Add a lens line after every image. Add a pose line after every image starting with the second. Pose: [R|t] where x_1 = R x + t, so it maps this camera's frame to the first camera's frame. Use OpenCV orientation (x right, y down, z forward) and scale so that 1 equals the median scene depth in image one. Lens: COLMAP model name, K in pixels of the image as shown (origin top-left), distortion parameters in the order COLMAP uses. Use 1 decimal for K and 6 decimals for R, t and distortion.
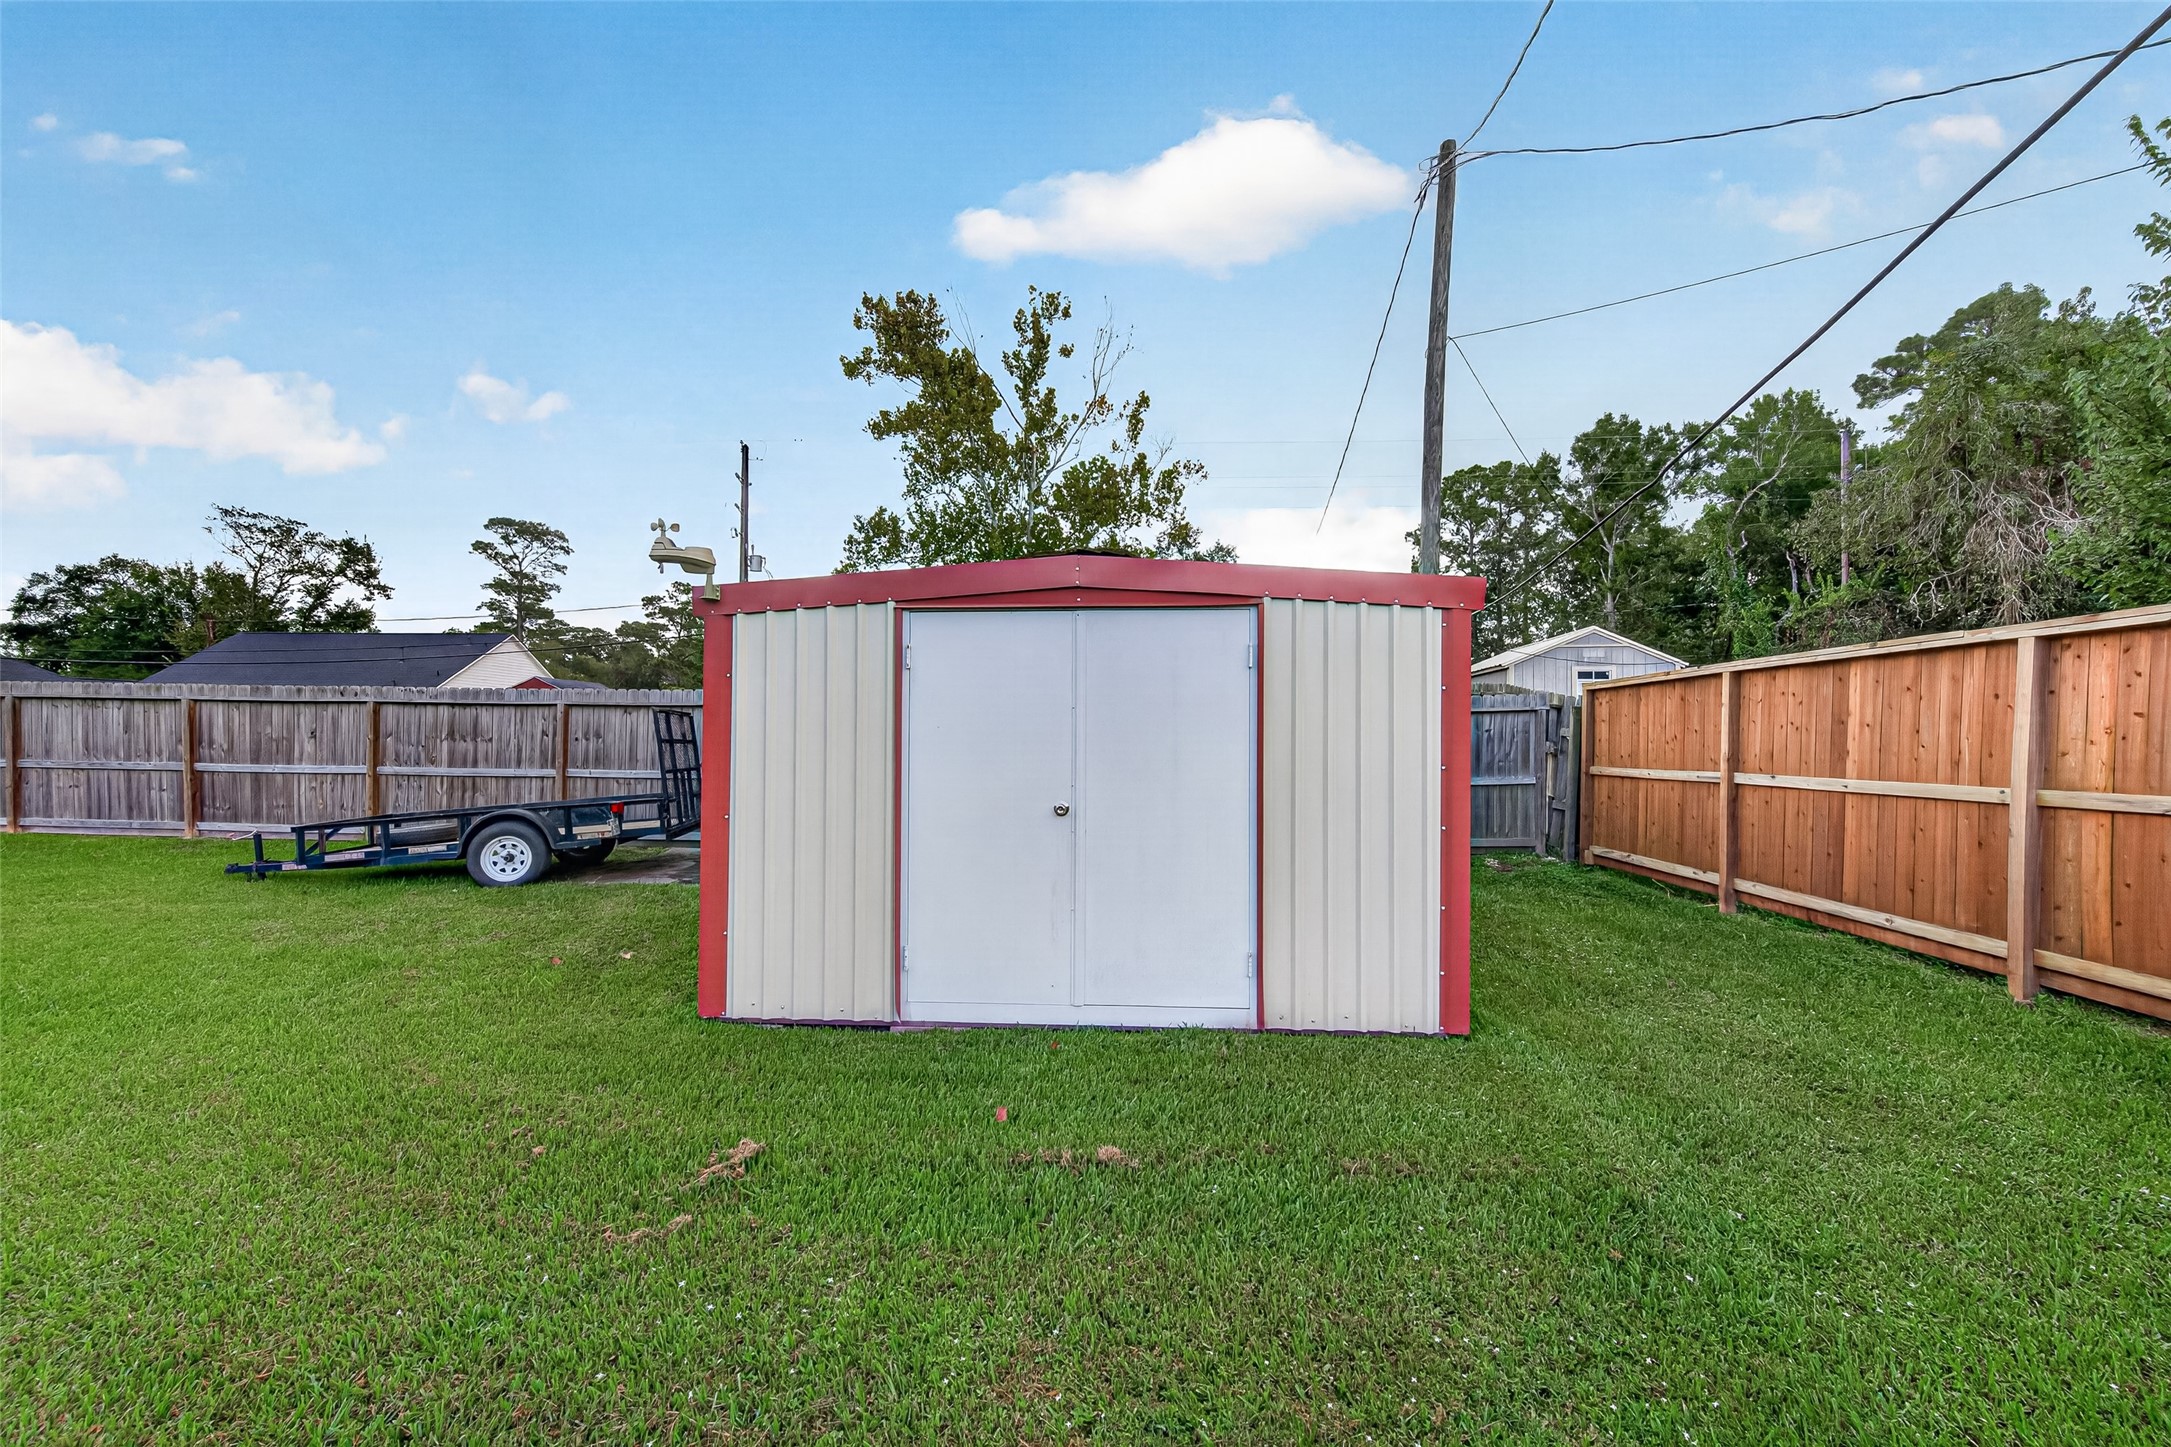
lens RADIAL K [[844.8, 0, 1078.1], [0, 844.8, 735.3], [0, 0, 1]] dist [0.004872, -0.000547]
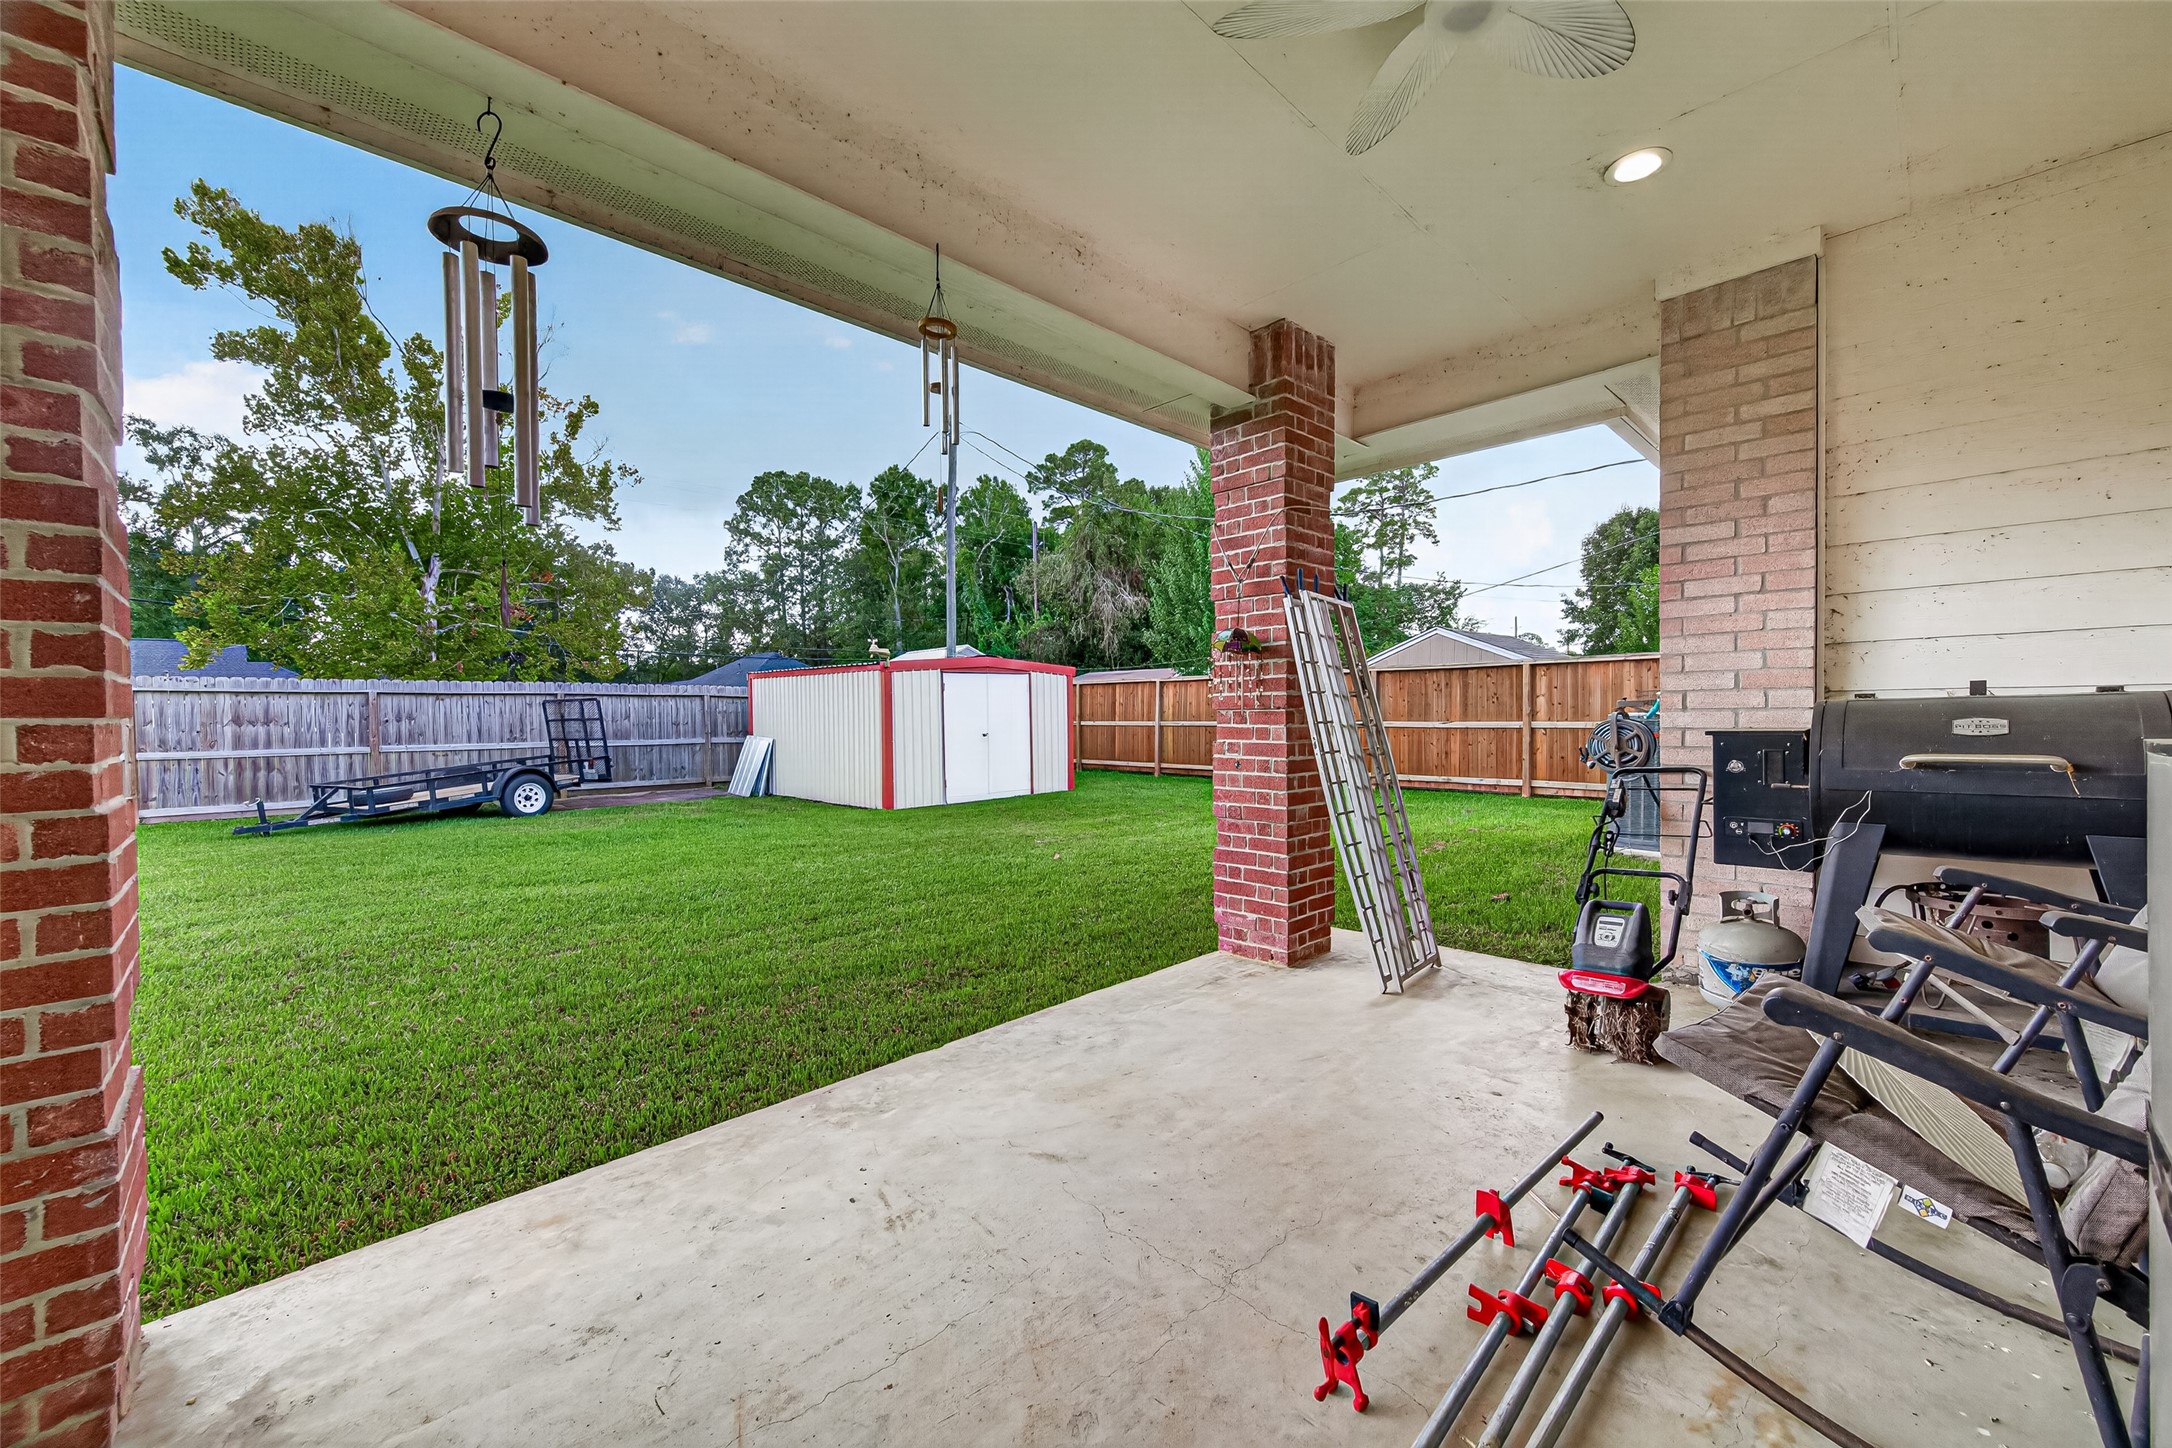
lens RADIAL K [[845.2, 0, 1089.8], [0, 845.2, 717.4], [0, 0, 1]] dist [0.004872, -0.000547]
pose [[0.664391, -0.021995, 0.747061, -0.332059], [0.010898, 0.999746, 0.019743, -0.005495], [-0.747305, -0.004976, 0.664462, -0.222925]]
